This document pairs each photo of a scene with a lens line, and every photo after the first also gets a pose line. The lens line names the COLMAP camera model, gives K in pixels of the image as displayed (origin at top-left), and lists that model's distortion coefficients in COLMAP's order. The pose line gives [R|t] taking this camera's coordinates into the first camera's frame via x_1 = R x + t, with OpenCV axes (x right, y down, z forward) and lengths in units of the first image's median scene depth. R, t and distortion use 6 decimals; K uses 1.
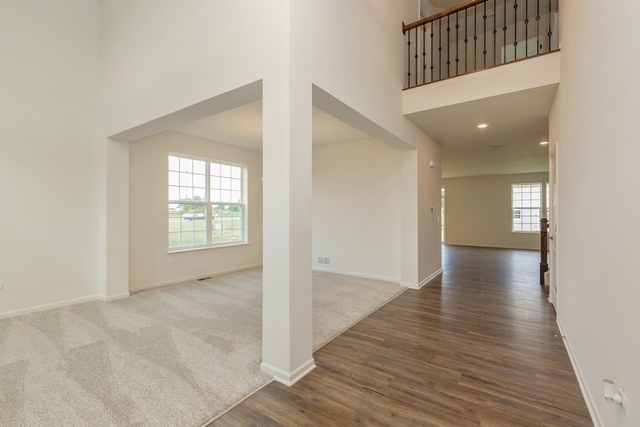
lens RADIAL K [[293.0, 0, 320.0], [0, 293.0, 213.5], [0, 0, 1]] dist [0.002289, 0.000774]
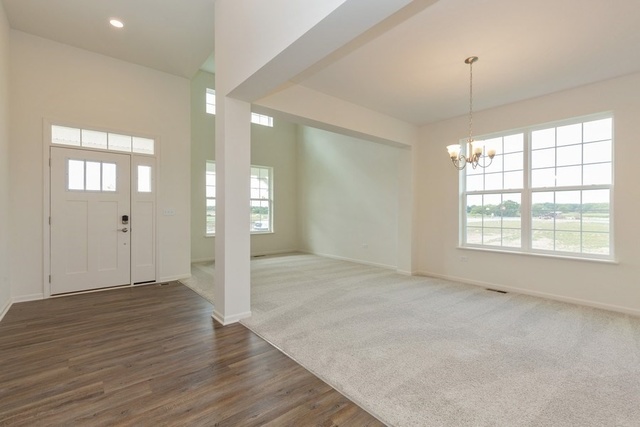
lens RADIAL K [[293.0, 0, 320.0], [0, 293.0, 213.5], [0, 0, 1]] dist [0.002289, 0.000774]
pose [[-0.281956, 0.006173, -0.959407, 0.728310], [-0.005611, 0.999952, 0.008083, 0.028500], [0.959411, 0.007662, -0.281908, 1.201302]]
